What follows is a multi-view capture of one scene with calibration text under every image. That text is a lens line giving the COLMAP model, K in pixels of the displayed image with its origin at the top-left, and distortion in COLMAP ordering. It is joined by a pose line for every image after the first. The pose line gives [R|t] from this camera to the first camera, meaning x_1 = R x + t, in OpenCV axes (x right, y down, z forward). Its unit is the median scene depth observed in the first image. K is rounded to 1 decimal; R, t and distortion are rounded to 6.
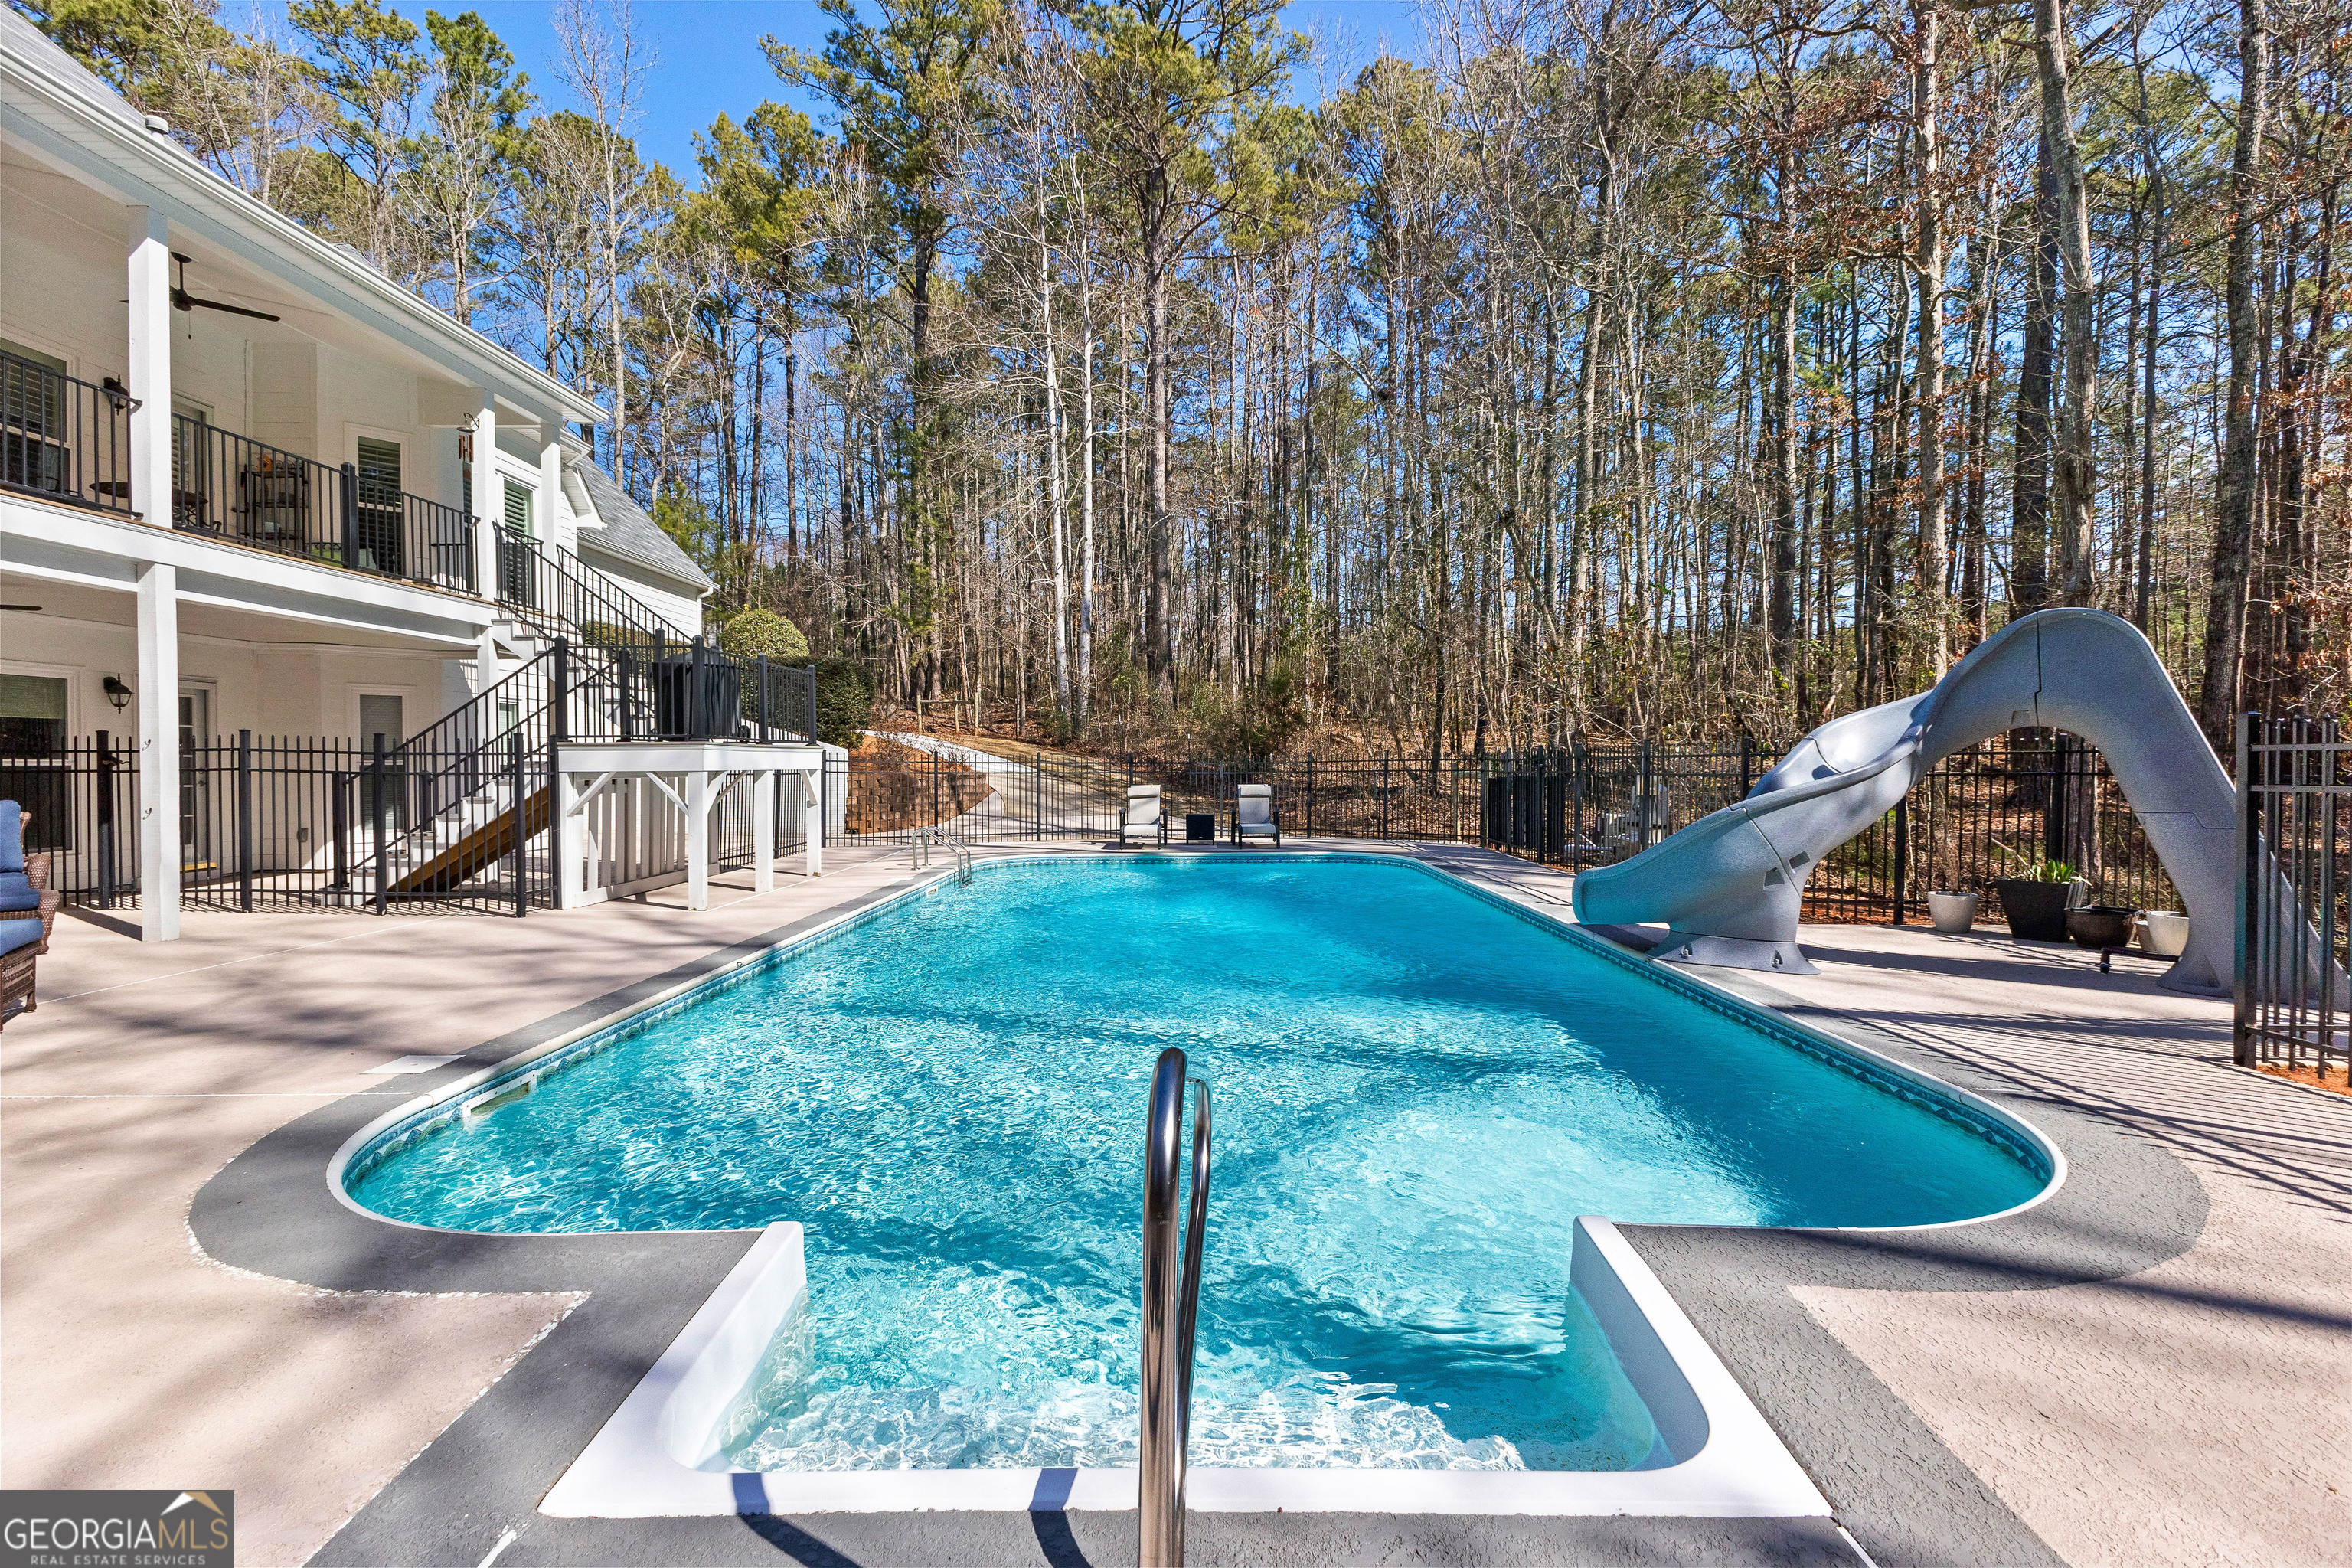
lens RADIAL K [[1022.6, 0, 1167.6], [0, 1022.6, 774.0], [0, 0, 1]] dist [0.006901, 0.001101]
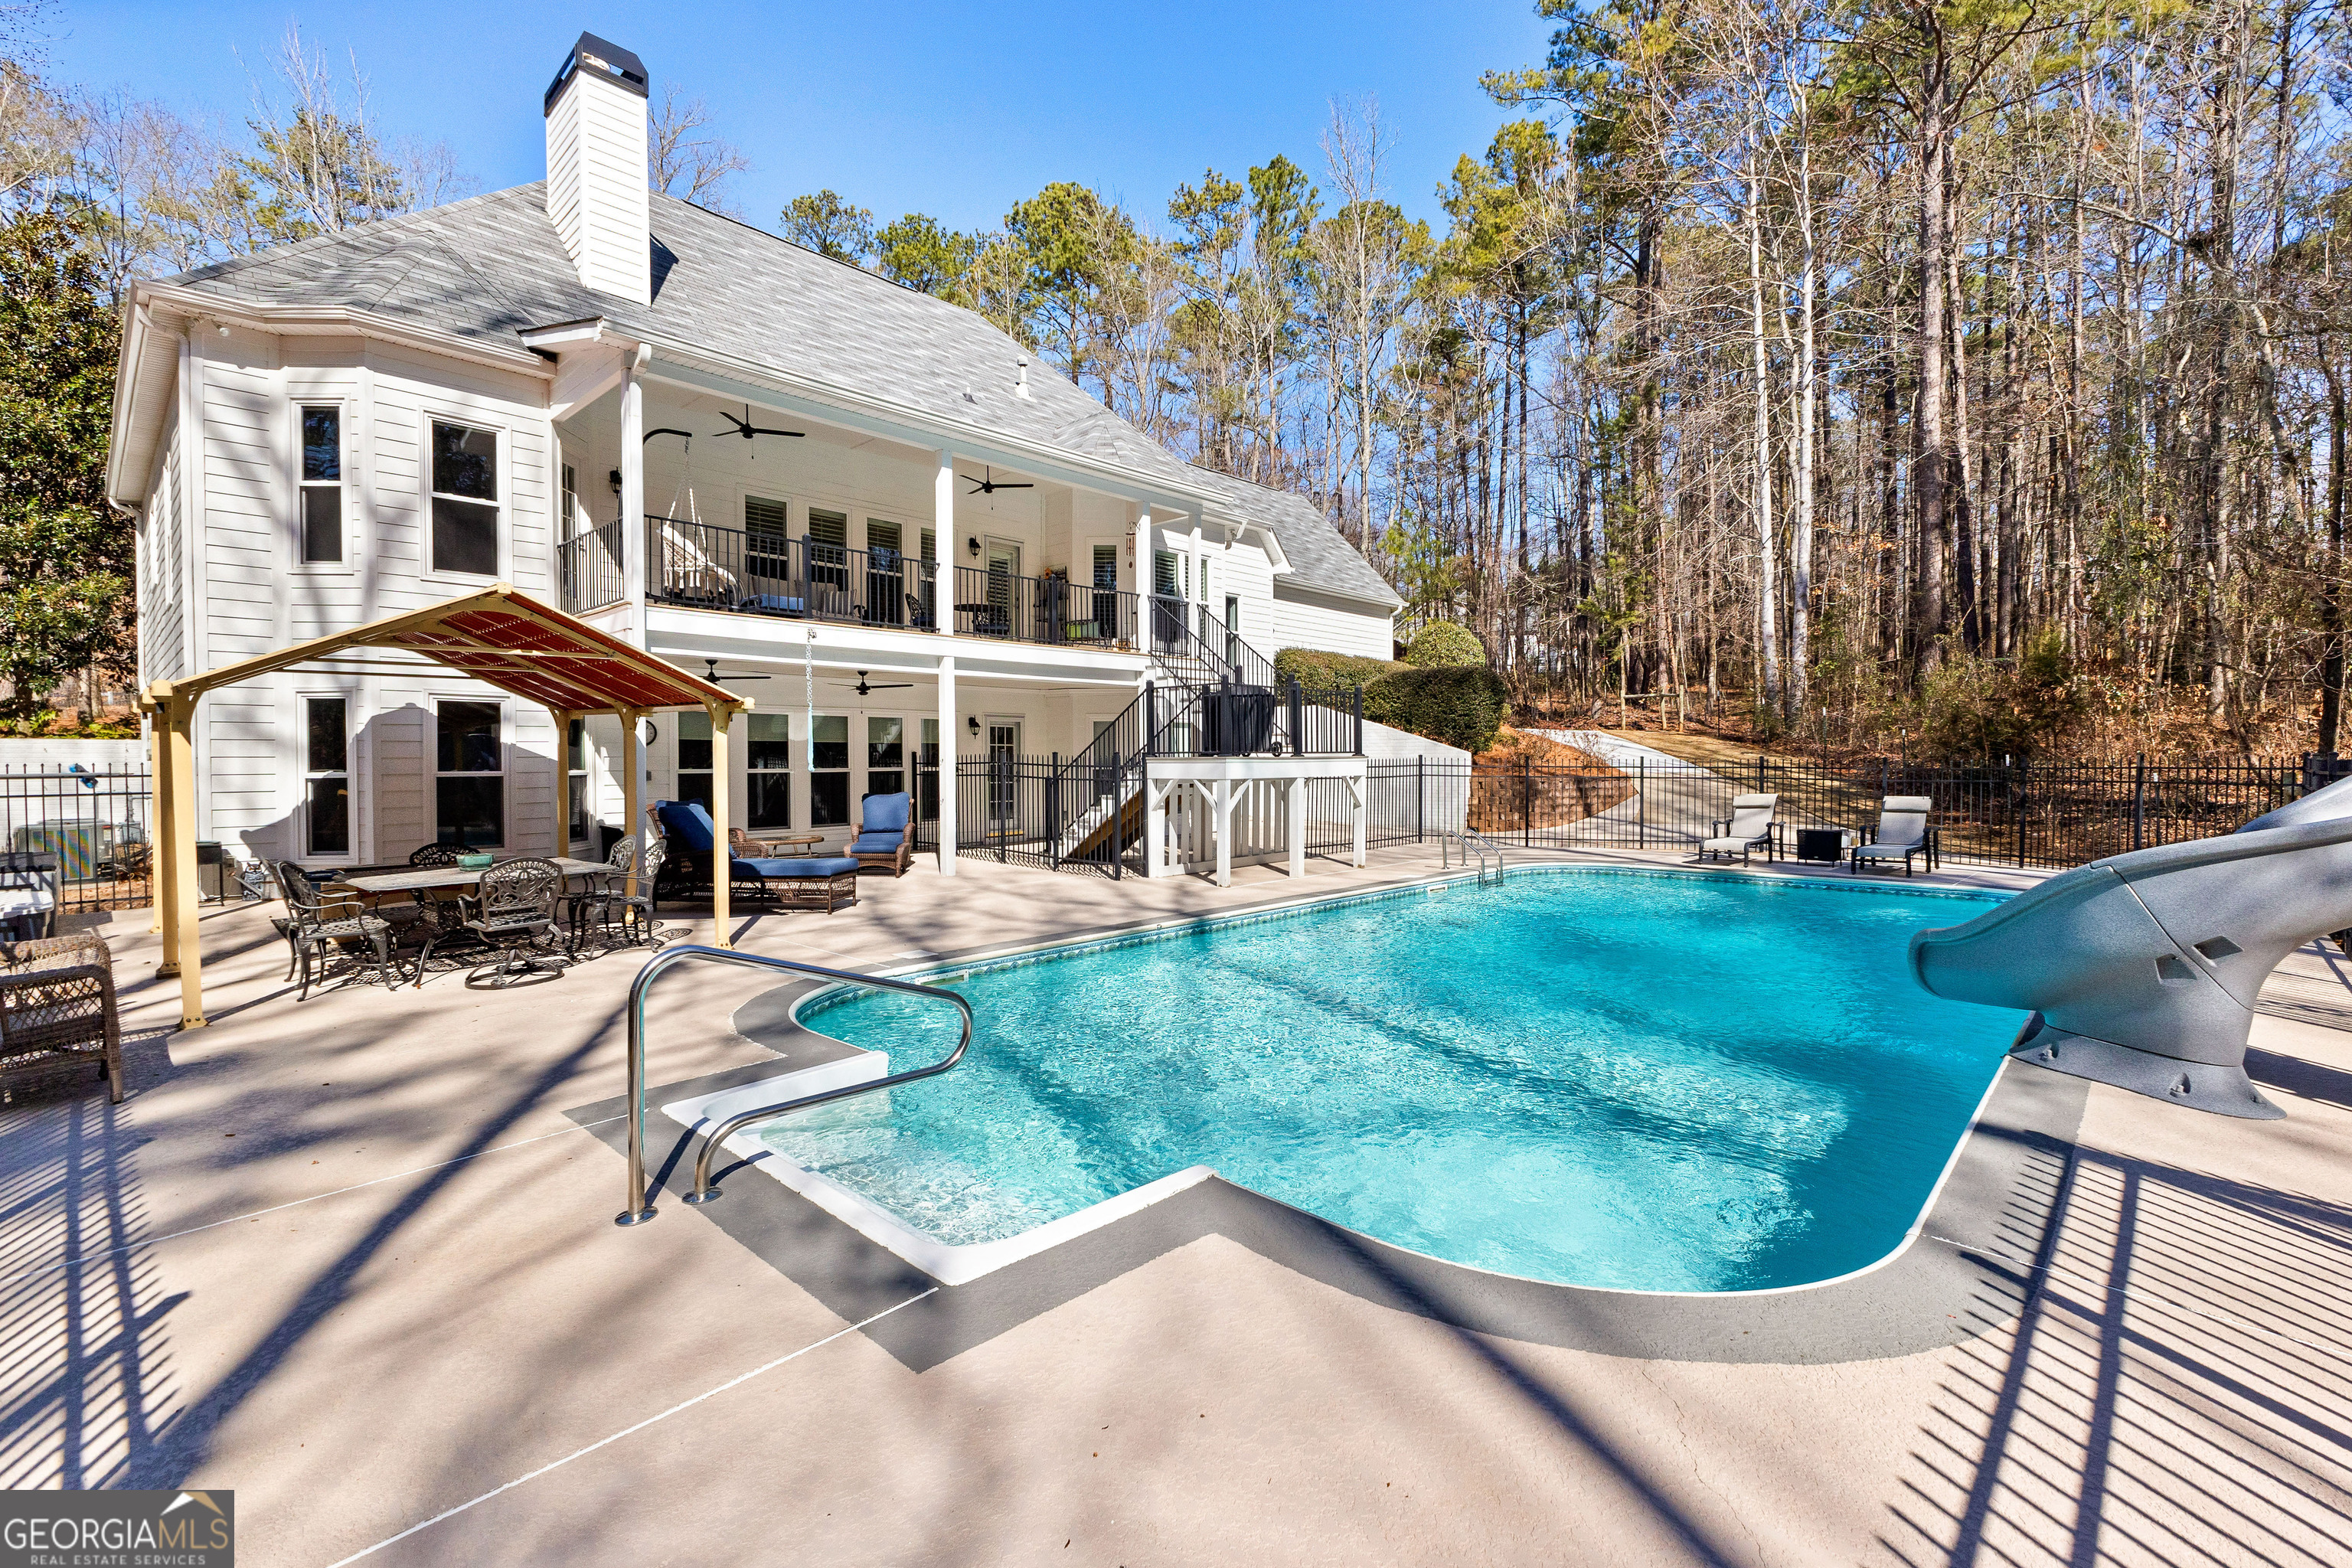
lens RADIAL K [[1022.6, 0, 1167.6], [0, 1022.6, 774.0], [0, 0, 1]] dist [0.006901, 0.001101]
pose [[0.730005, 0.012147, -0.683334, 0.246273], [-0.005813, 0.999916, 0.011564, -0.015916], [0.683418, -0.004470, 0.730014, 0.004441]]
